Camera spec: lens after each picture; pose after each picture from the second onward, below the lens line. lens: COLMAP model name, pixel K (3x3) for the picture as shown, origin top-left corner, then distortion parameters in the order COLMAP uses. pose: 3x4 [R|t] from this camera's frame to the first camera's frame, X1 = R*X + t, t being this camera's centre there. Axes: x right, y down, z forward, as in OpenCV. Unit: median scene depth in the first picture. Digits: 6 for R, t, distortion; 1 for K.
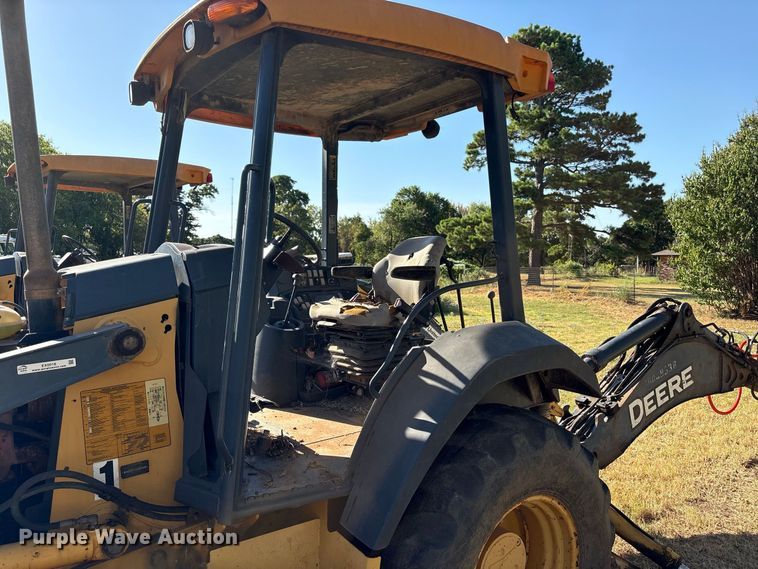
lens RADIAL K [[567.3, 0, 377.6], [0, 567.3, 288.1], [0, 0, 1]] dist [0.060234, -0.067541]
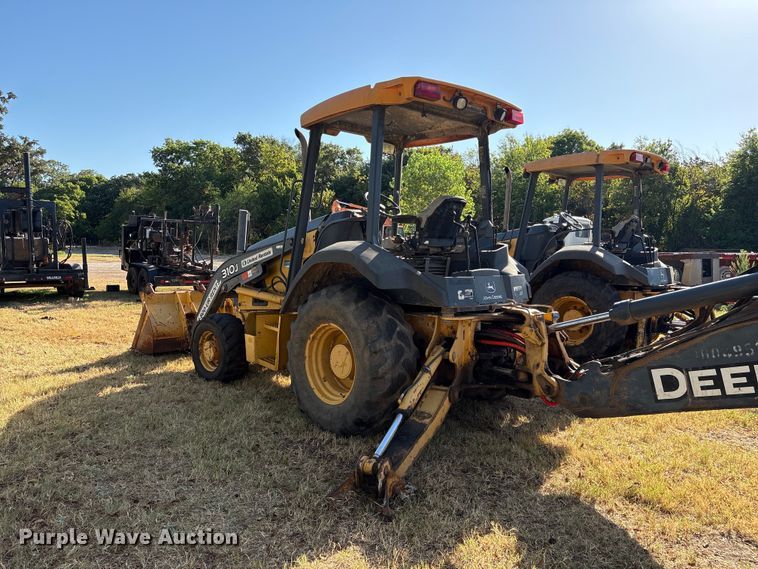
lens RADIAL K [[567.3, 0, 377.6], [0, 567.3, 283.7], [0, 0, 1]] dist [0.060234, -0.067541]
pose [[0.124384, 0.064086, -0.990162, 0.752205], [-0.058424, 0.996654, 0.057167, 0.031633], [0.990513, 0.050739, 0.127712, 0.294743]]
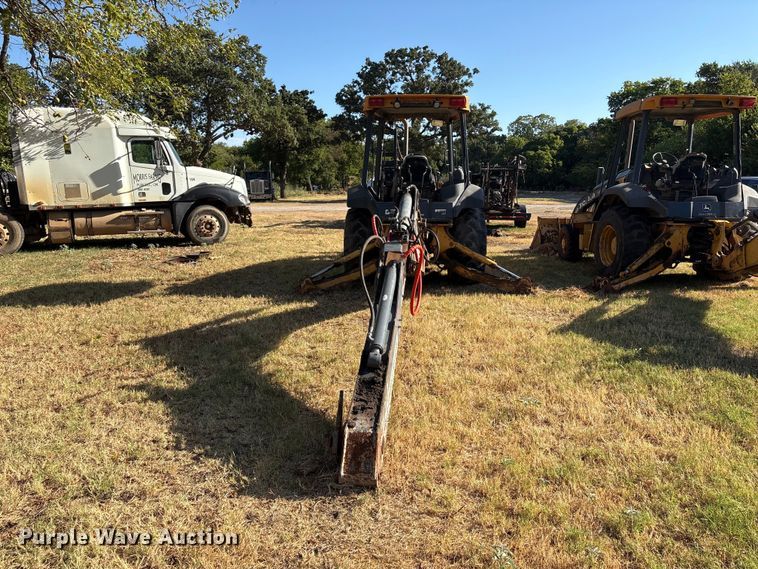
lens RADIAL K [[567.3, 0, 389.9], [0, 567.3, 283.3], [0, 0, 1]] dist [0.060234, -0.067541]
pose [[-0.620213, 0.126654, -0.774141, 1.077283], [-0.037780, 0.980911, 0.190751, -0.005626], [0.783523, 0.147553, -0.603589, 1.230522]]
